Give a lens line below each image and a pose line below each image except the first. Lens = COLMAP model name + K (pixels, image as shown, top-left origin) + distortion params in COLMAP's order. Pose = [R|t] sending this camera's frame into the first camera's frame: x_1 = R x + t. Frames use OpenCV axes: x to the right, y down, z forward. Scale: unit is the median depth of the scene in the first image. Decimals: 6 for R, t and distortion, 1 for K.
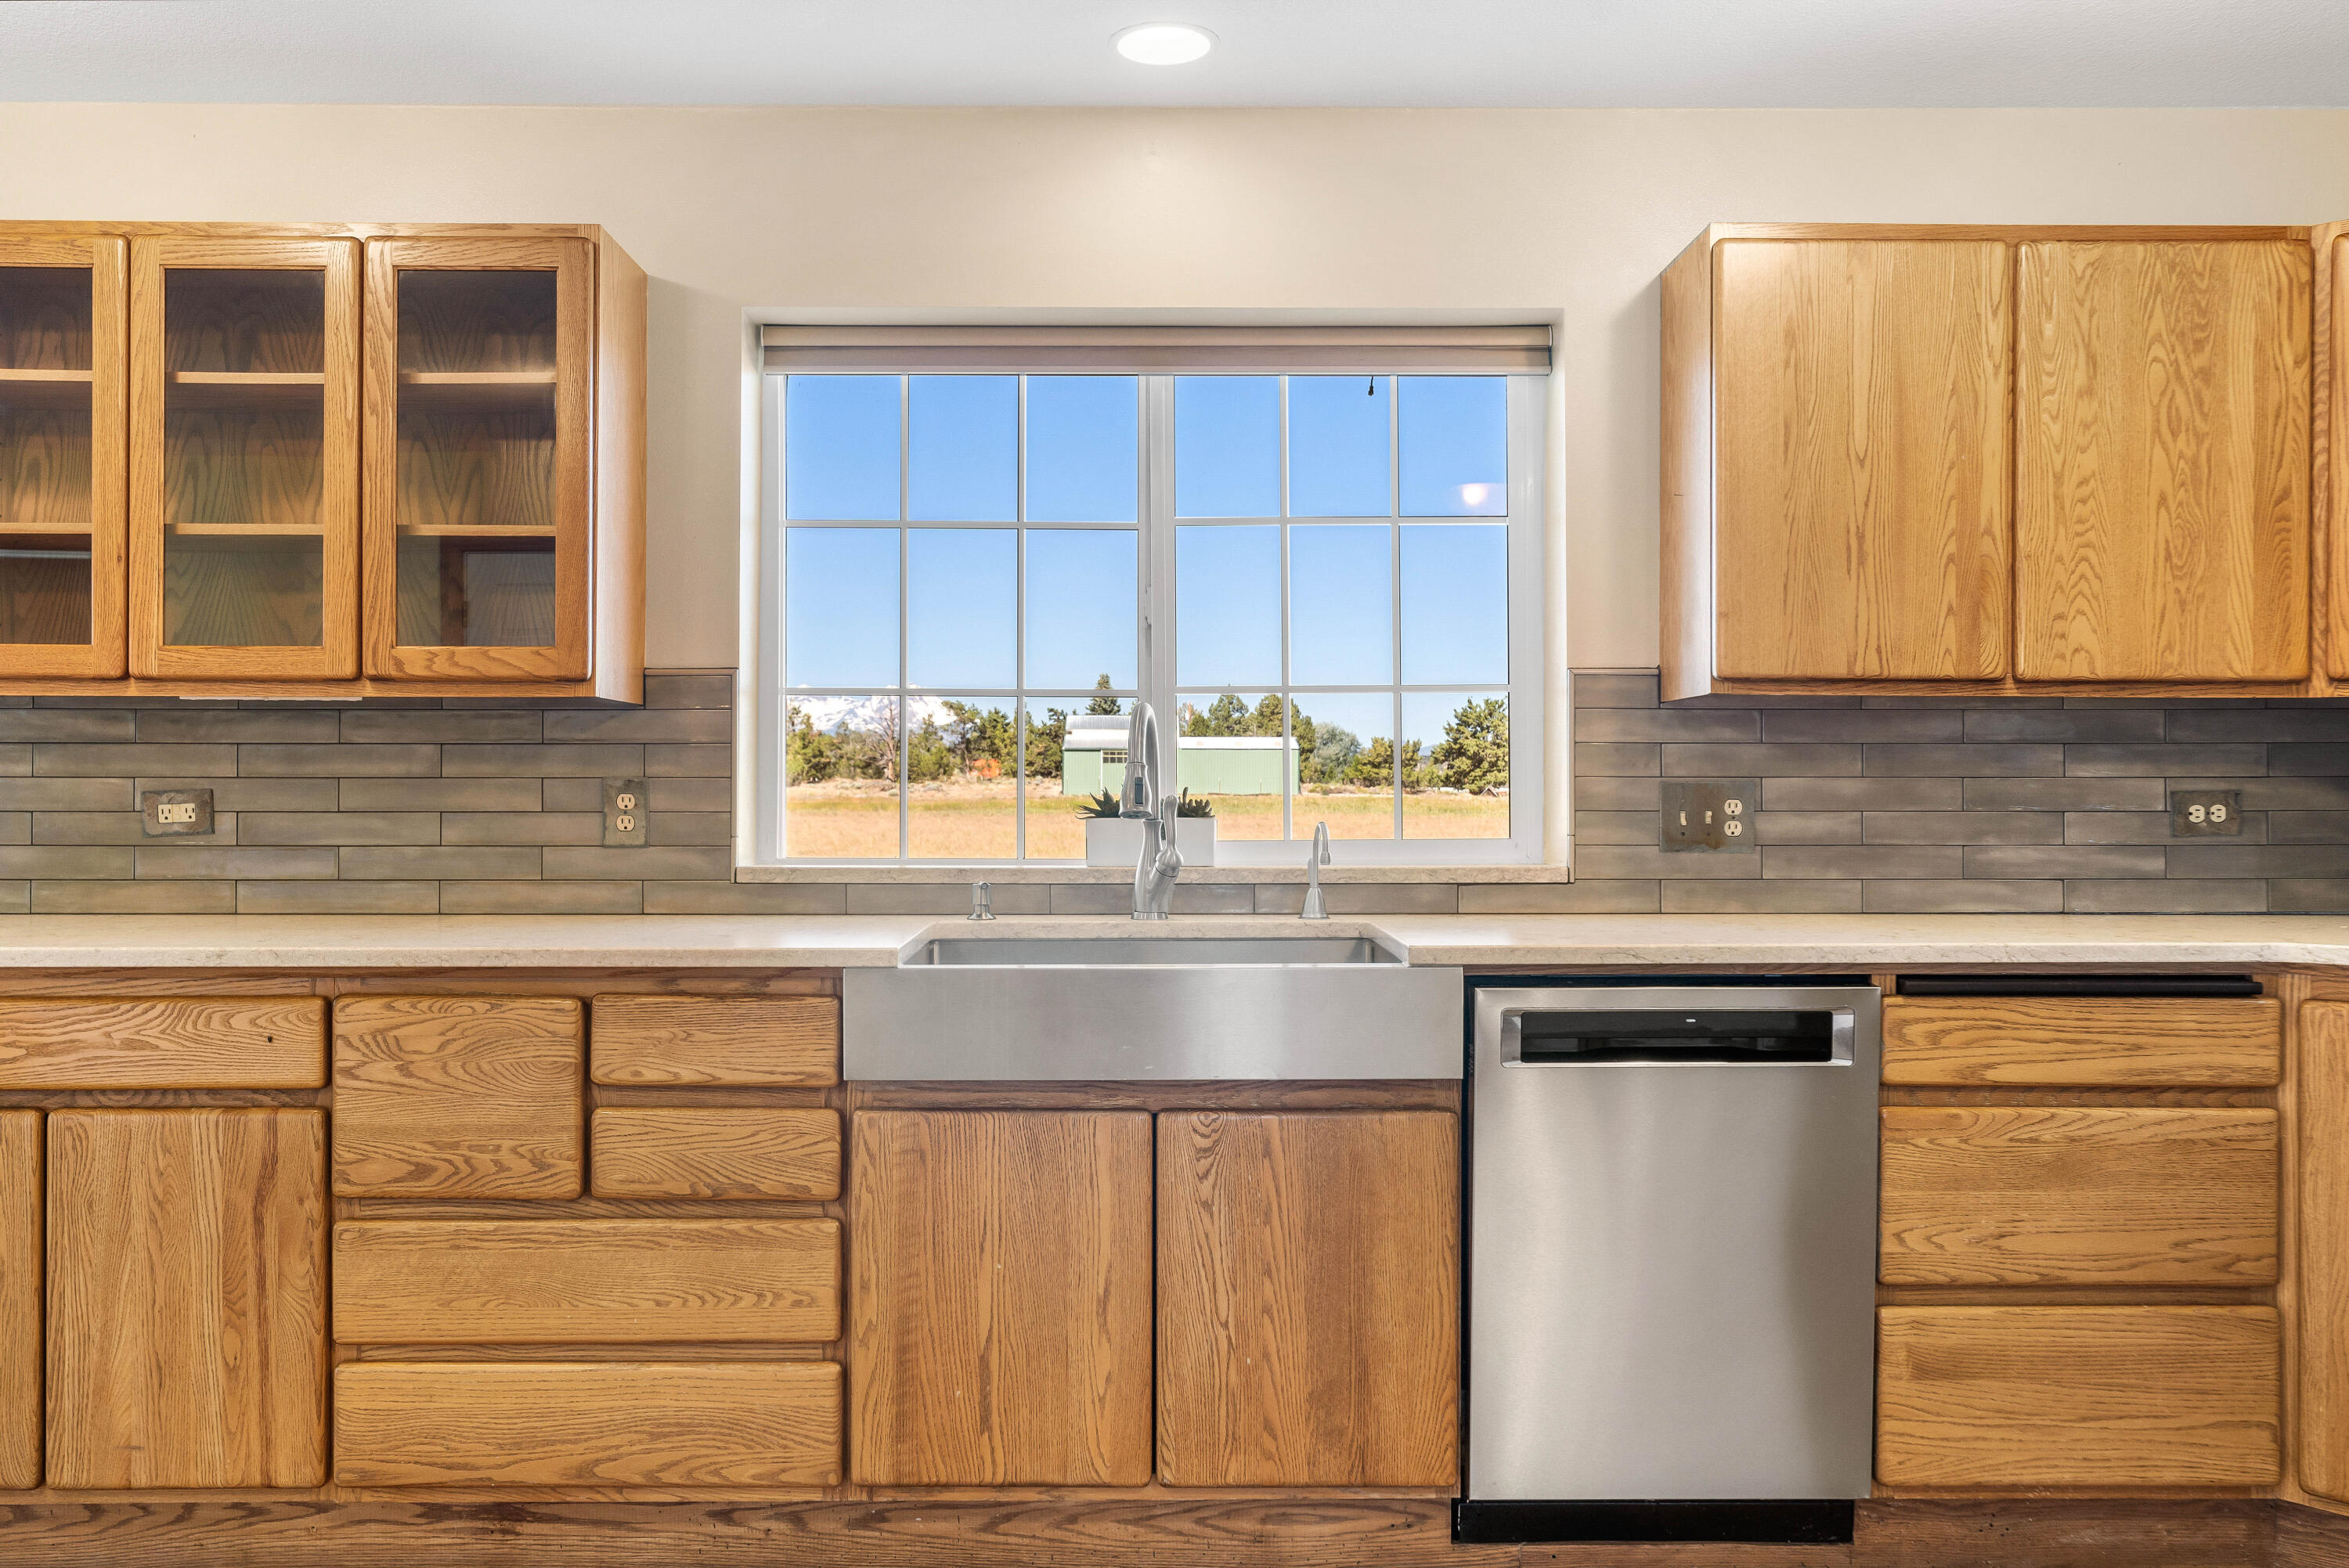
lens RADIAL K [[1922.6, 0, 1174.5], [0, 1922.6, 784.0], [0, 0, 1]] dist [-0.001269, 0.011543]
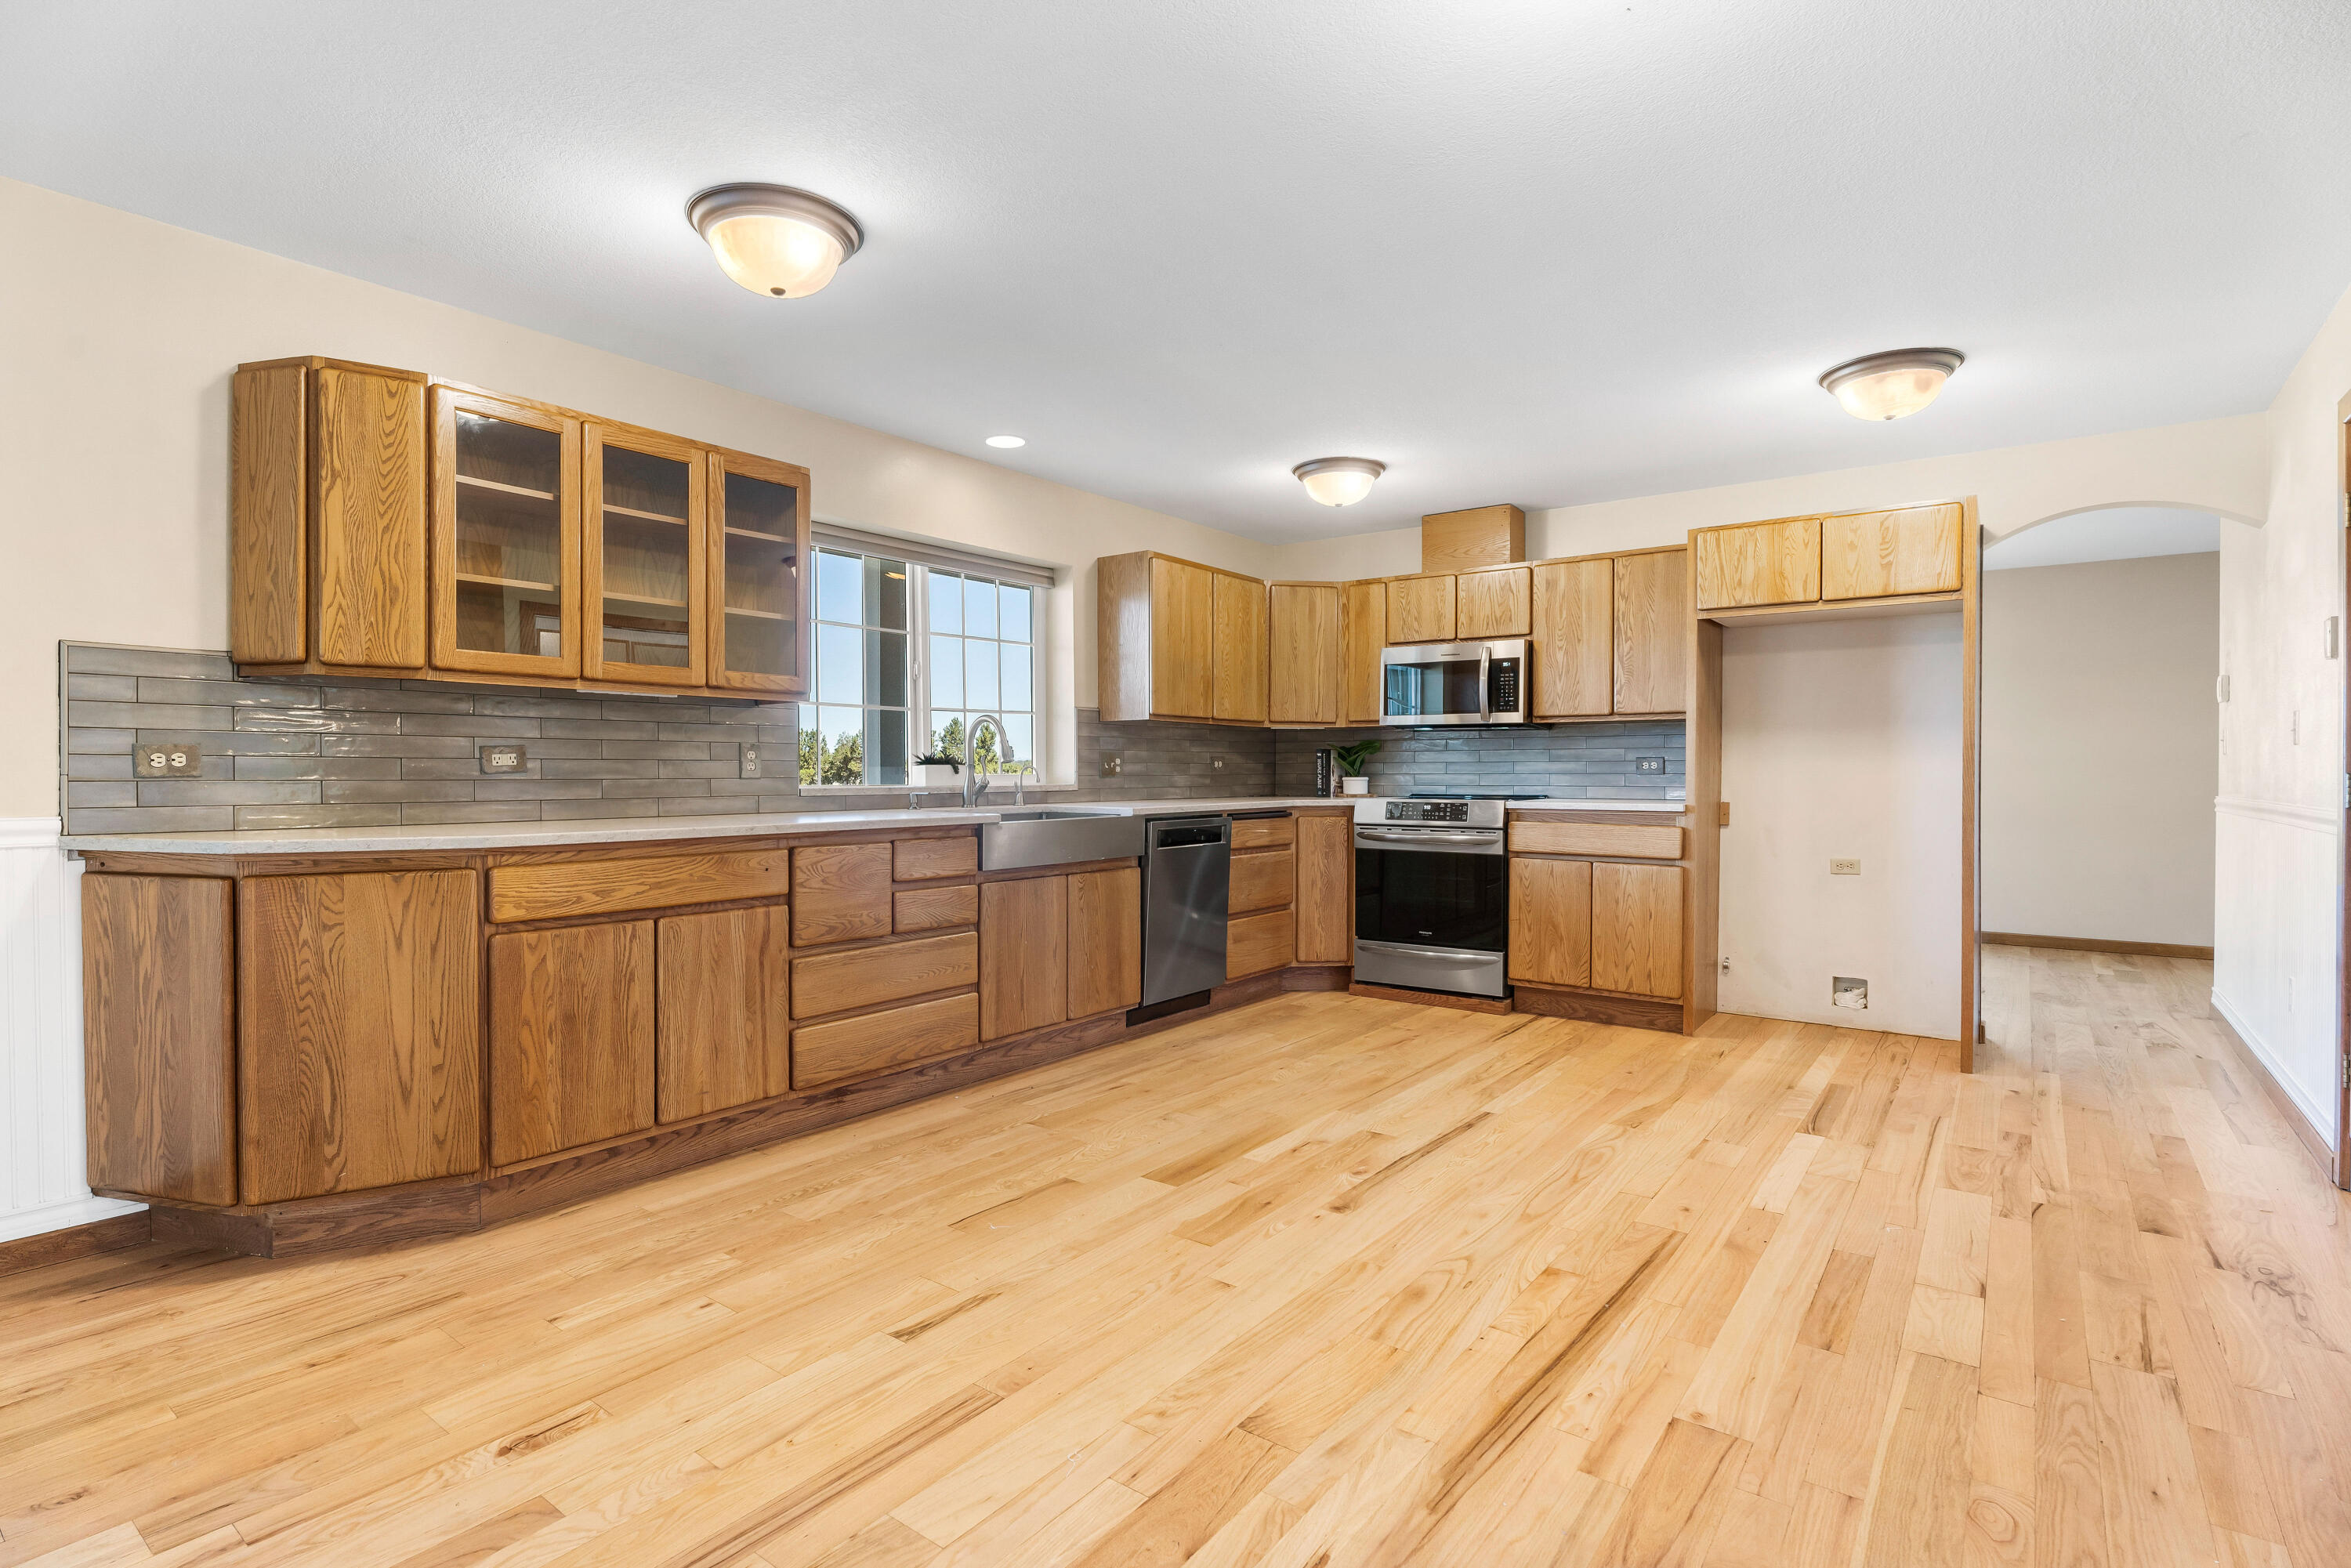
lens RADIAL K [[1148.4, 0, 1175.5], [0, 1148.4, 784.0], [0, 0, 1]] dist [-0.001890, -0.000433]
pose [[0.605003, -0.010553, 0.796153, -1.144651], [0.001092, 0.999922, 0.012425, 0.029192], [-0.796223, -0.006648, 0.604967, -0.044100]]
